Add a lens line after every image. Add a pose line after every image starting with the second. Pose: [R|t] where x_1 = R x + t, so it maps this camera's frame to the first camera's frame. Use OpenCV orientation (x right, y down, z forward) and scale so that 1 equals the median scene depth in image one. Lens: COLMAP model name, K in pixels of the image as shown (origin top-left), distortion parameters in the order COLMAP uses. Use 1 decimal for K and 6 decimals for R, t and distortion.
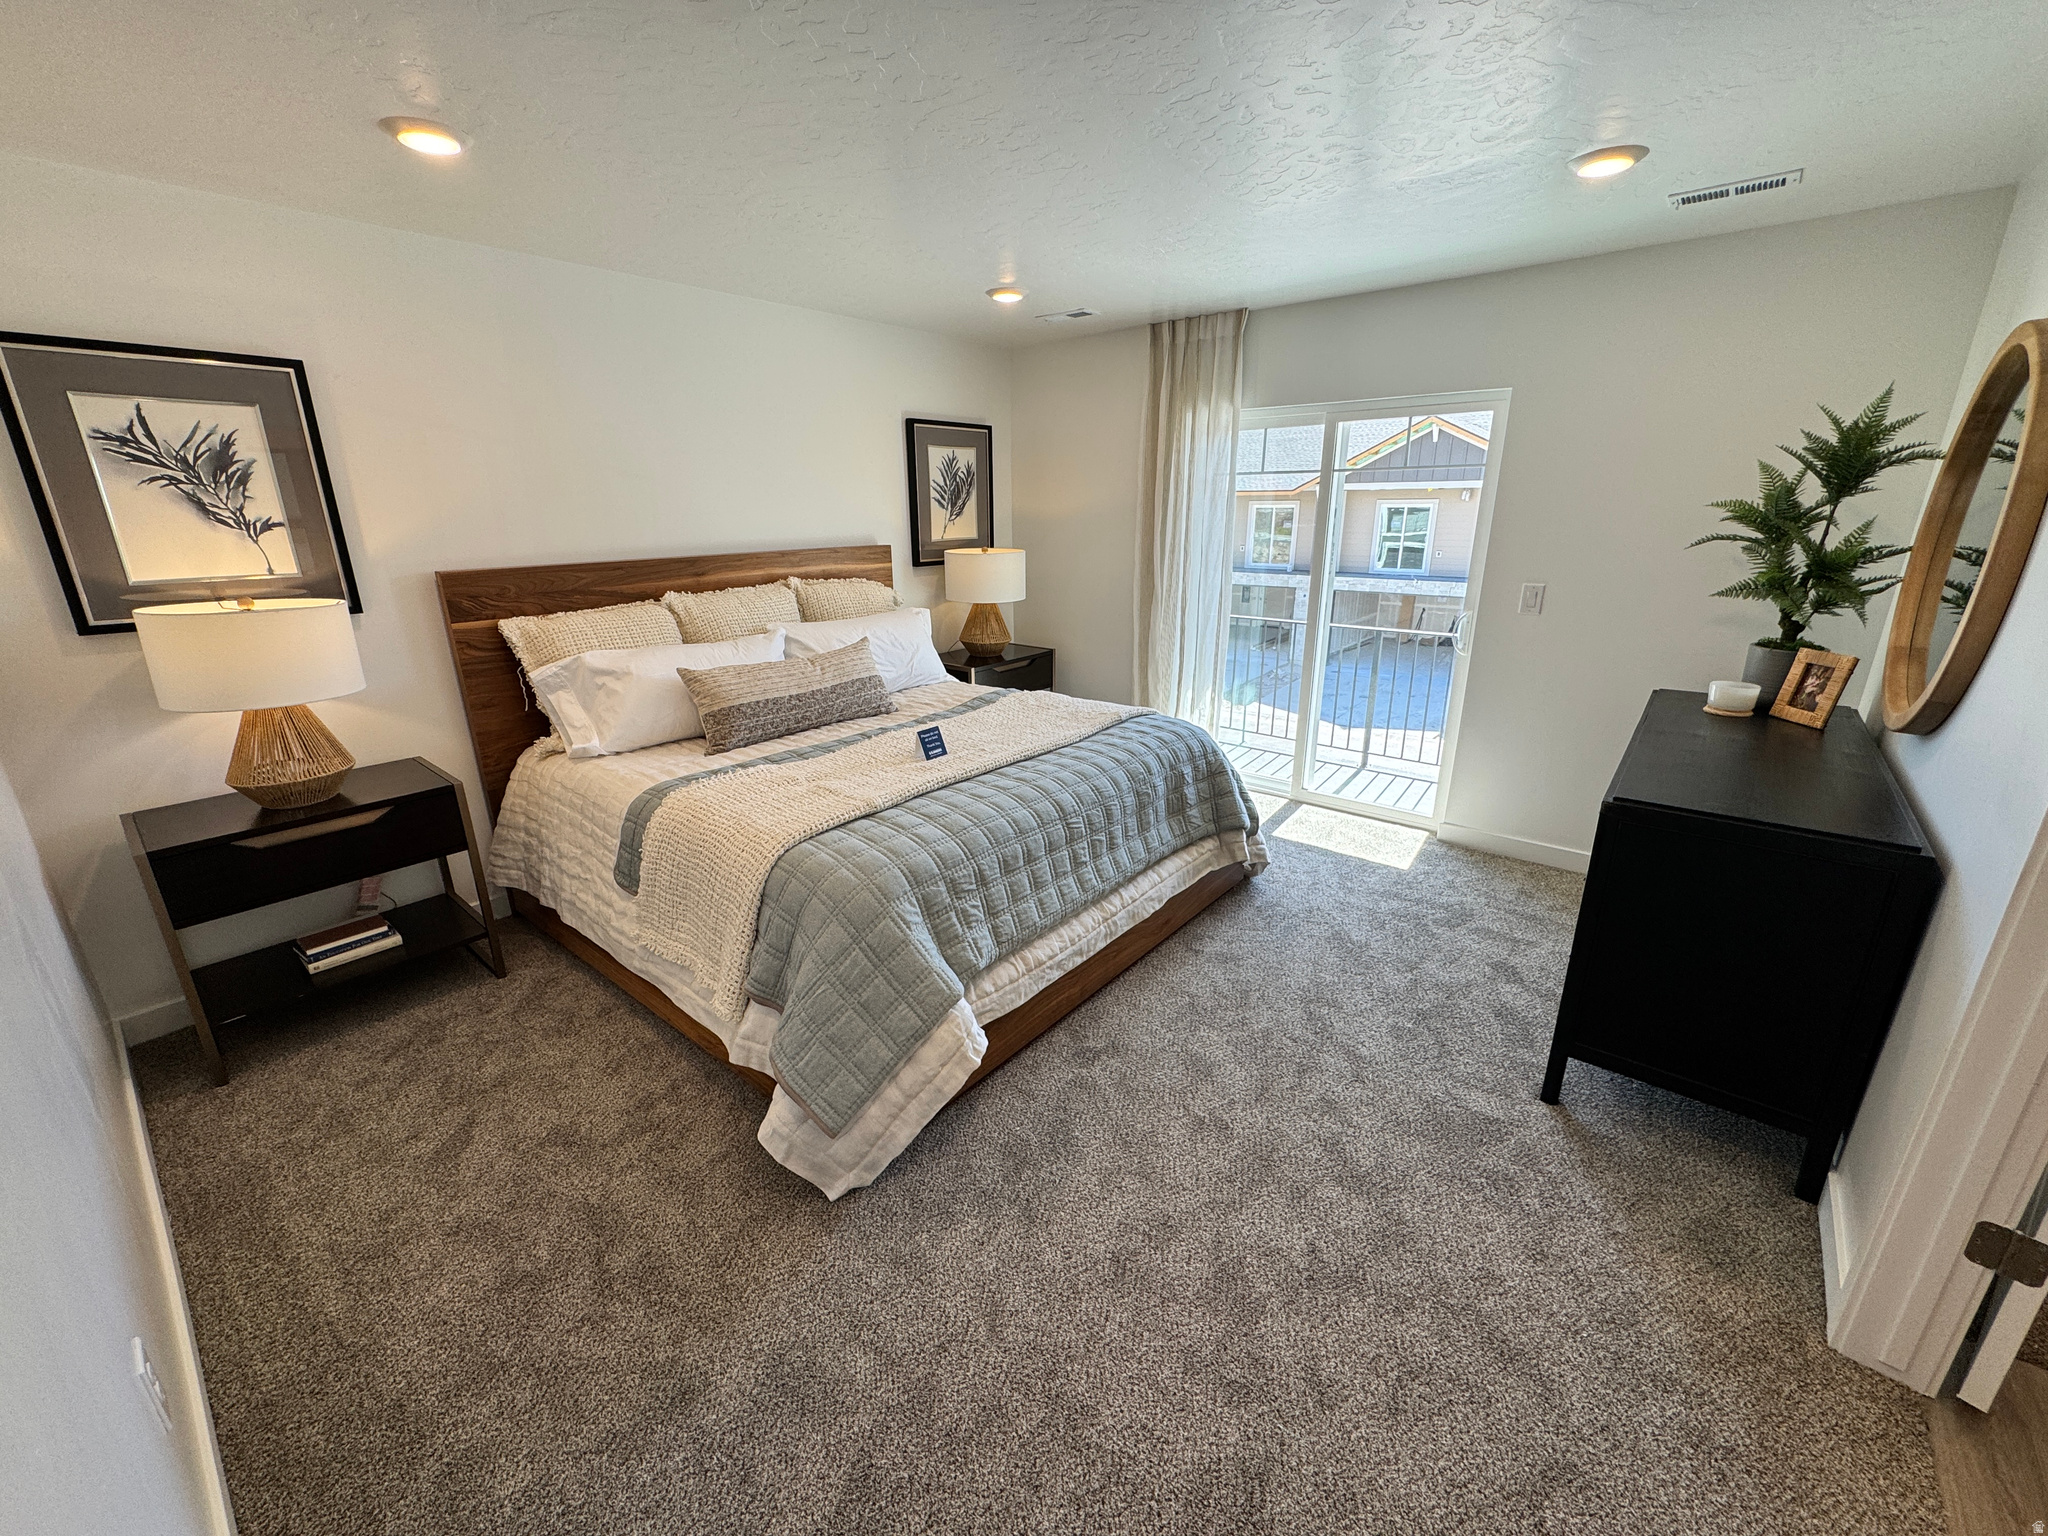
lens RADIAL K [[814.6, 0, 1019.0], [0, 814.6, 766.2], [0, 0, 1]] dist [-0.001988, -0.000236]
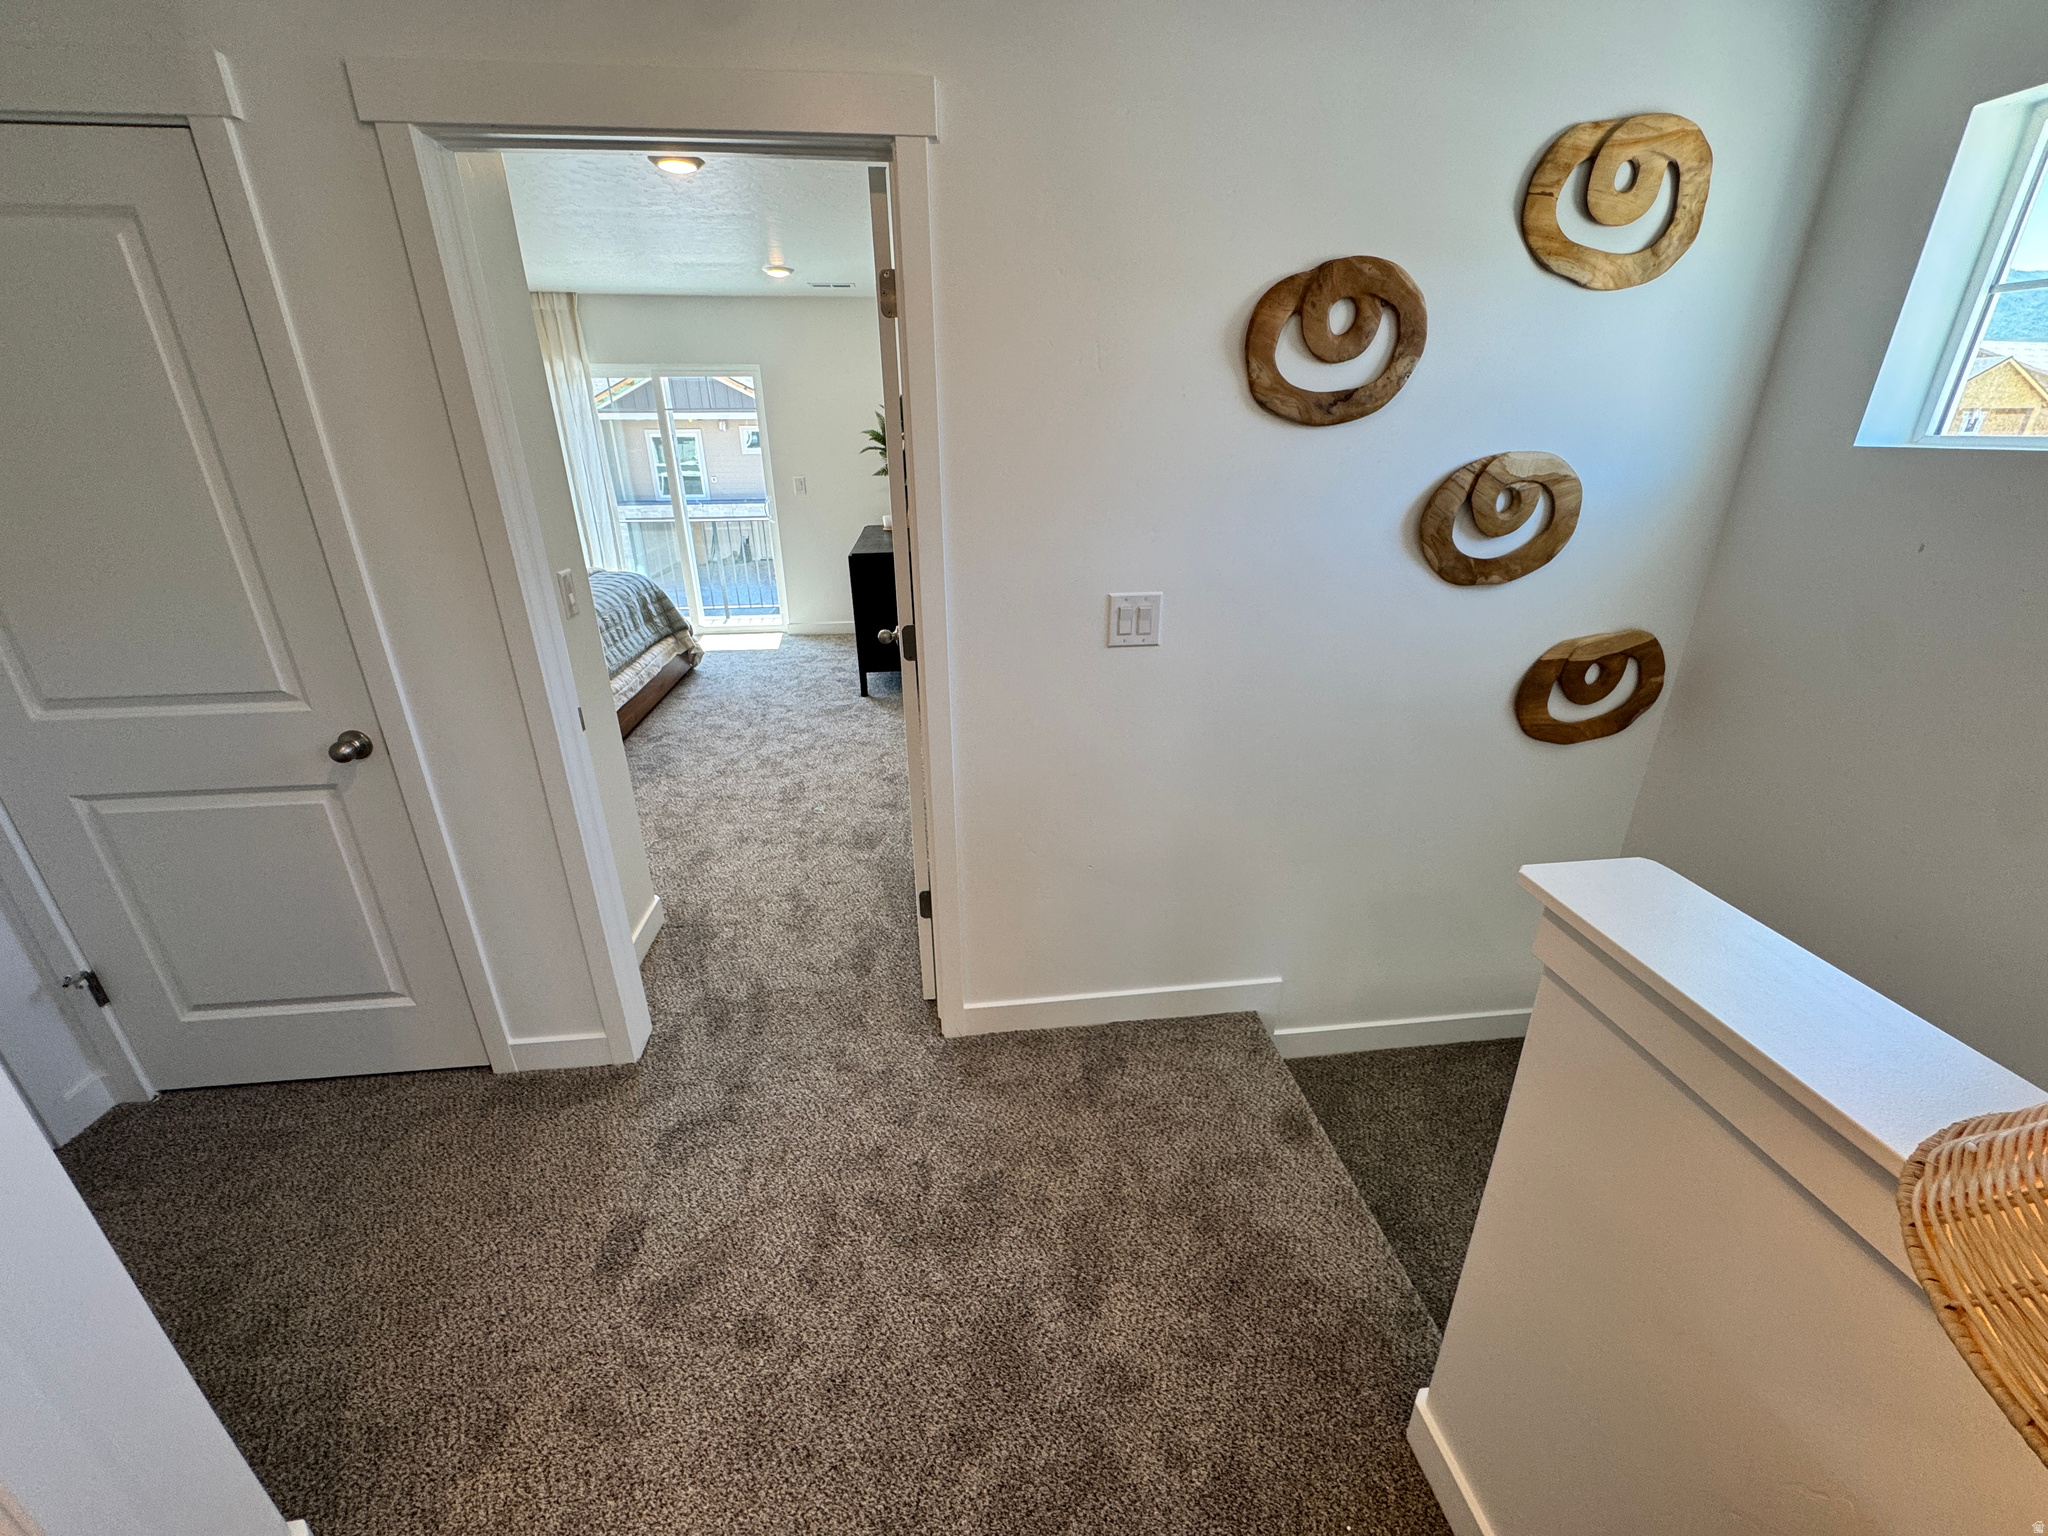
lens RADIAL K [[814.6, 0, 1022.1], [0, 814.6, 758.3], [0, 0, 1]] dist [-0.001988, -0.000236]
pose [[0.684848, -0.267039, 0.677993, -0.528698], [0.221118, 0.962717, 0.155828, 0.257665], [-0.694327, 0.043198, 0.718362, -0.775425]]
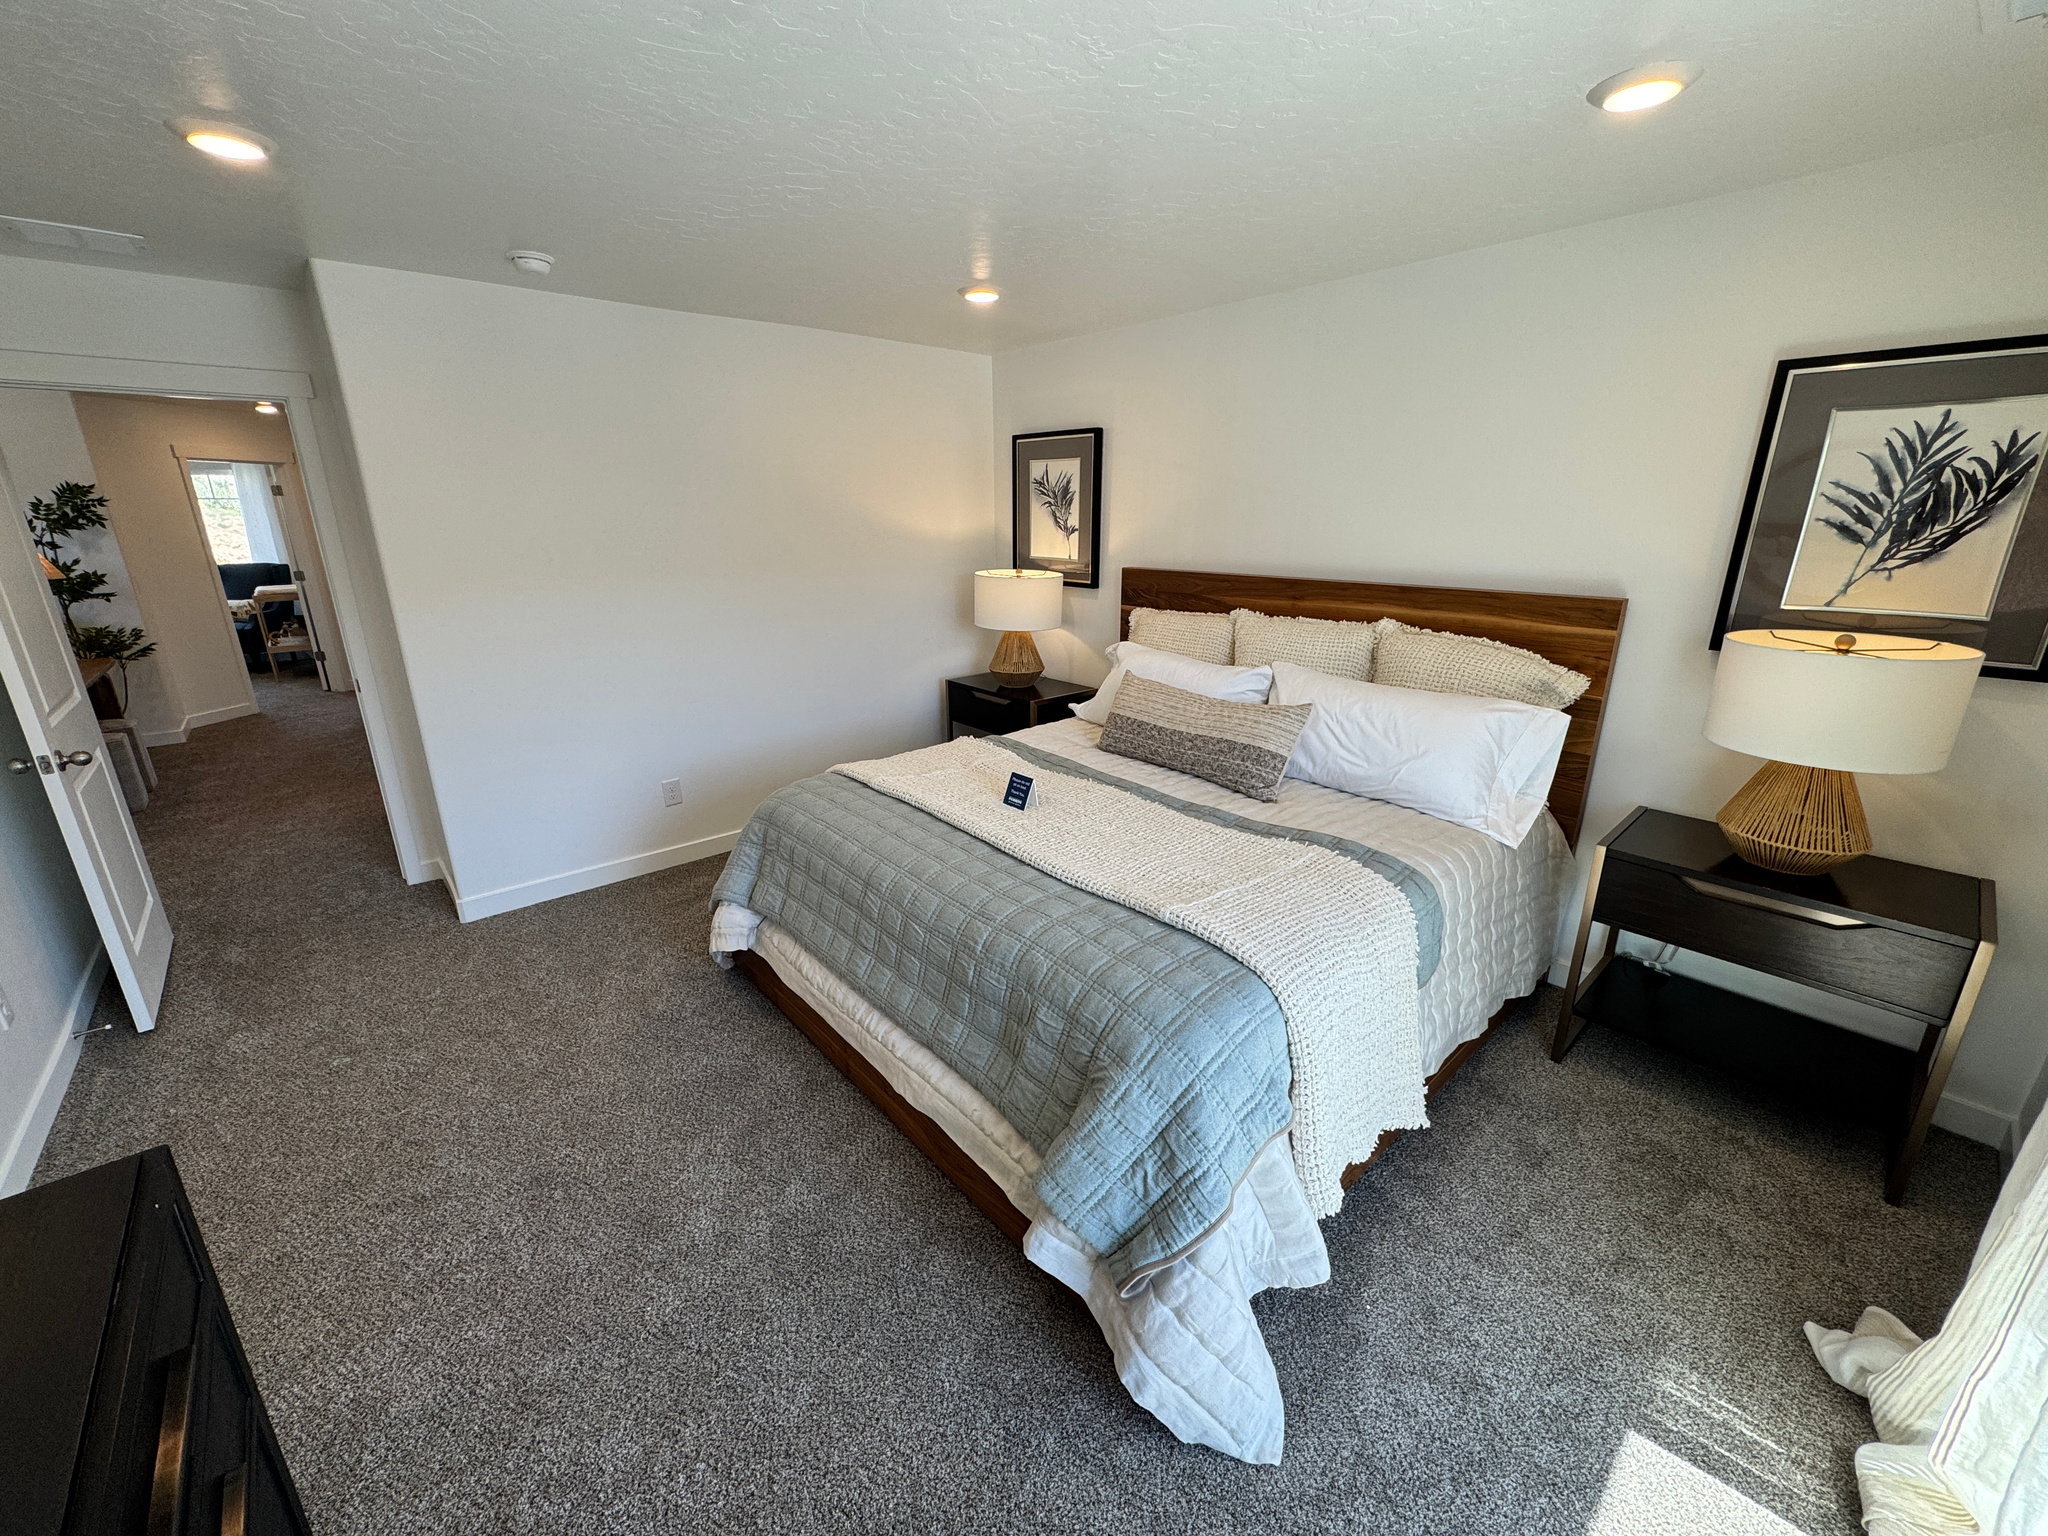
lens RADIAL K [[814.6, 0, 1024.5], [0, 814.6, 761.4], [0, 0, 1]] dist [-0.001988, -0.000236]
pose [[-0.135131, 0.298813, -0.944696, 0.725754], [-0.305030, 0.894590, 0.326596, -0.349294], [0.942707, 0.332294, -0.029740, 1.005506]]
